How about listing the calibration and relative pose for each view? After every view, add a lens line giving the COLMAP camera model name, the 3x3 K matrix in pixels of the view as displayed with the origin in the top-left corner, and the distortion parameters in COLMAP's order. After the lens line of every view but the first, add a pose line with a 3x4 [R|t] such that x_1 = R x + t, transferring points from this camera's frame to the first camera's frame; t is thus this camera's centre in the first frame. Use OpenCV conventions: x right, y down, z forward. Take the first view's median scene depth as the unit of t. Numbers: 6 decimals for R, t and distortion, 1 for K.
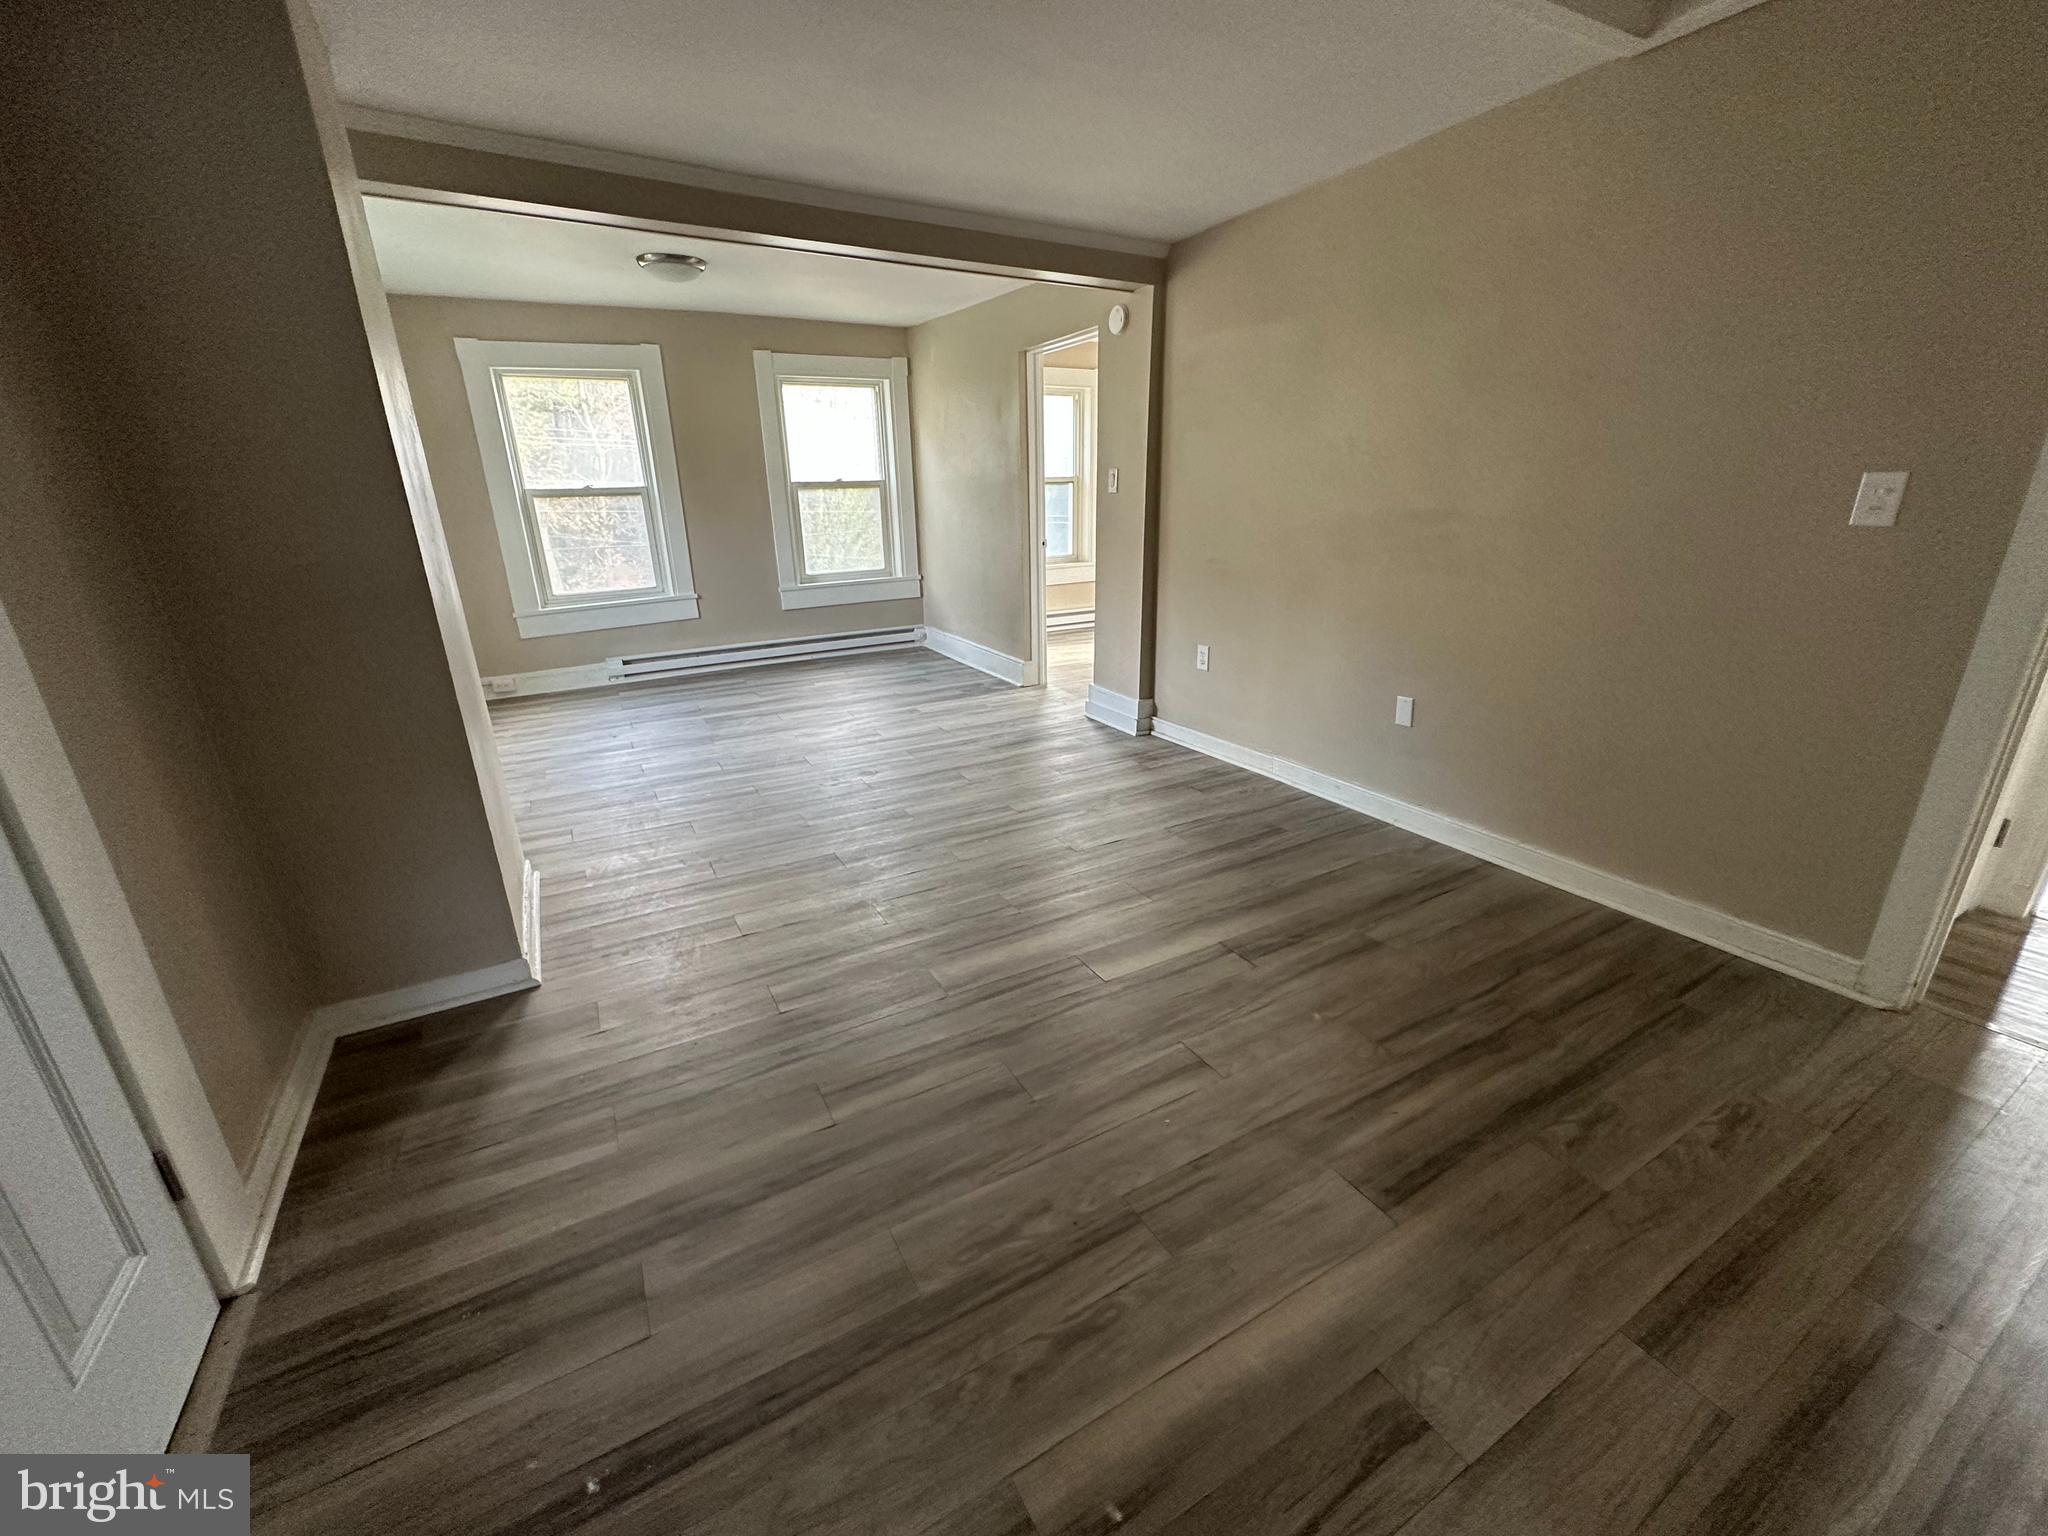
lens RADIAL K [[812.2, 0, 1024.0], [0, 812.2, 768.0], [0, 0, 1]] dist [-0.004051, -0.000188]
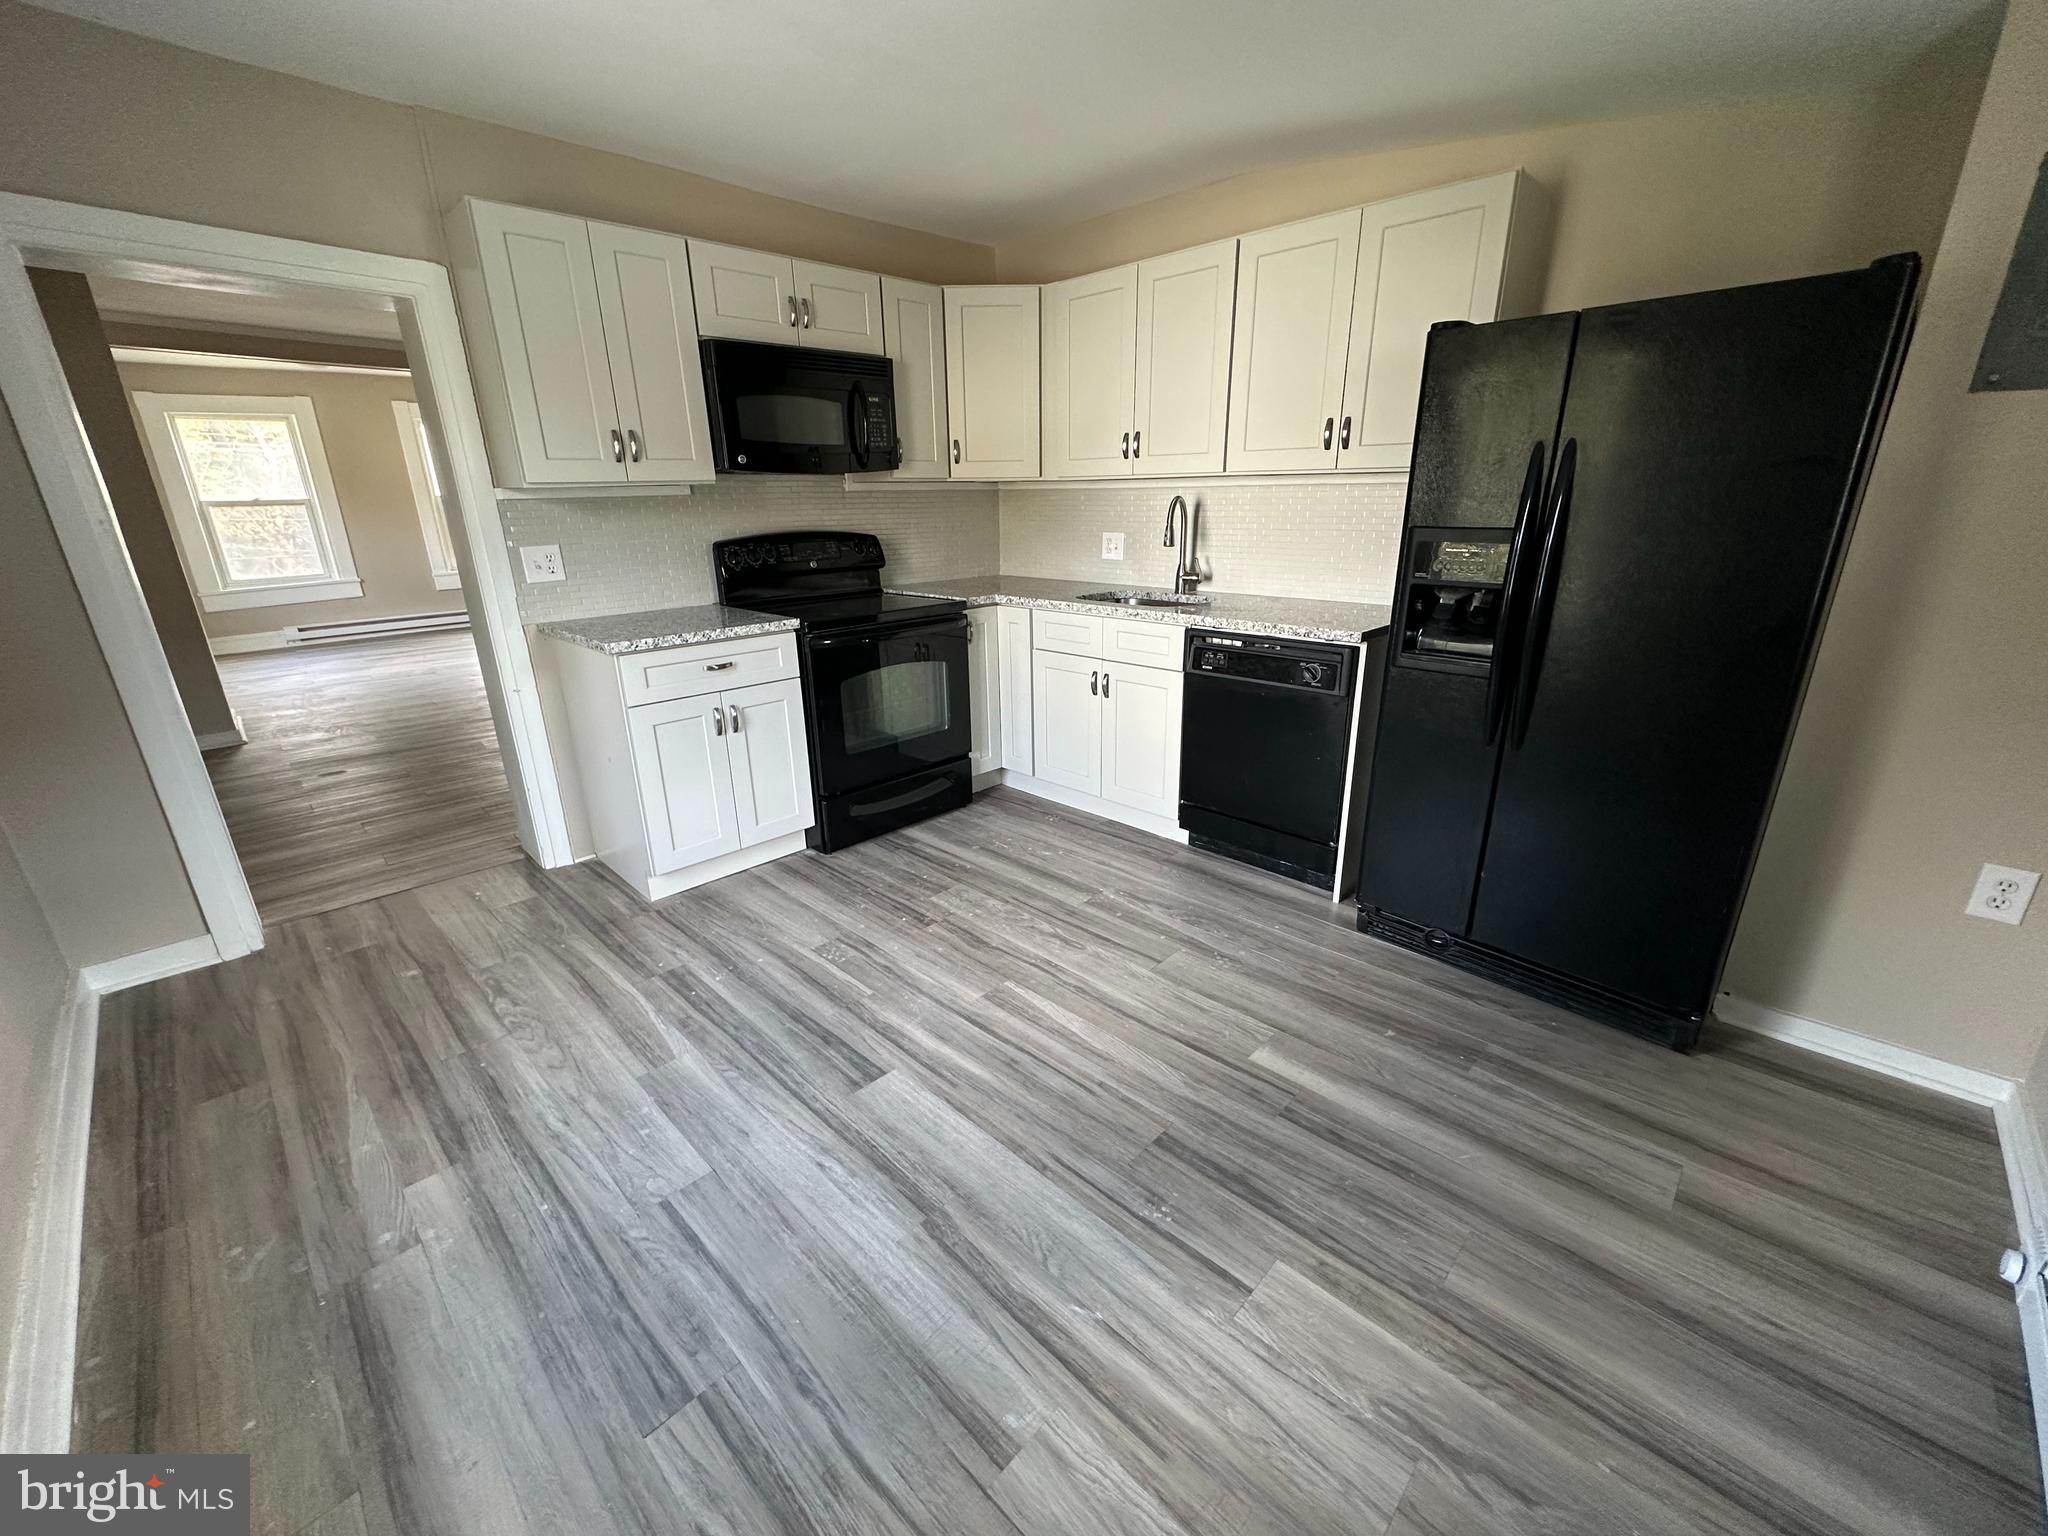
lens RADIAL K [[812.2, 0, 1024.0], [0, 812.2, 768.0], [0, 0, 1]] dist [-0.004051, -0.000188]
pose [[0.966344, -0.077250, 0.245382, 0.320198], [0.079443, 0.996839, 0.000962, 0.192419], [-0.244681, 0.018564, 0.969426, -0.587991]]
